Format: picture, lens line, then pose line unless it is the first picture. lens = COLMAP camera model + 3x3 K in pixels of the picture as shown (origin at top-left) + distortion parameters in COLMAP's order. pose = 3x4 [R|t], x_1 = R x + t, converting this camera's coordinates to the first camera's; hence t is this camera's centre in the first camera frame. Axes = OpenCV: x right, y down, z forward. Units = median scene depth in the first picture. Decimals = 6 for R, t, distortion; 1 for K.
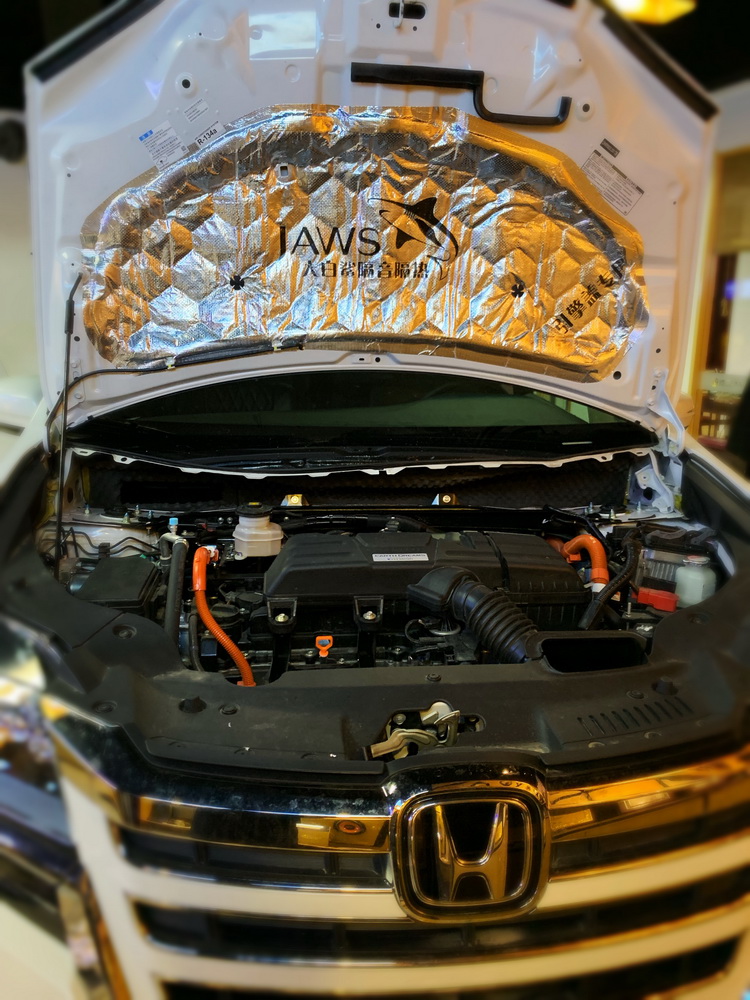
lens RADIAL K [[761.0, 0, 375.0], [0, 761.0, 500.0], [0, 0, 1]] dist [0.070175, -0.083106]
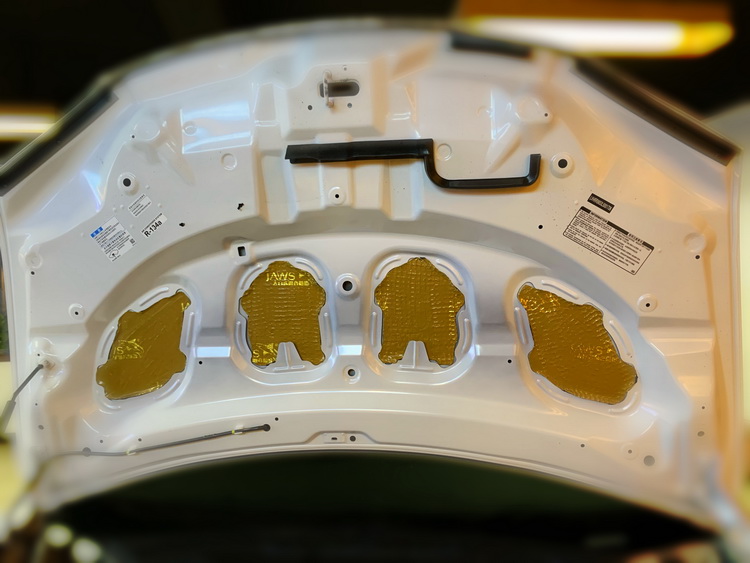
lens RADIAL K [[570.1, 0, 375.0], [0, 570.1, 281.5], [0, 0, 1]] dist [0.130258, -0.269781]
pose [[0.972740, -0.046815, -0.227123, 0.216340], [-0.002635, 0.977117, -0.212688, -0.253469], [0.231883, 0.207488, 0.950357, 0.389613]]
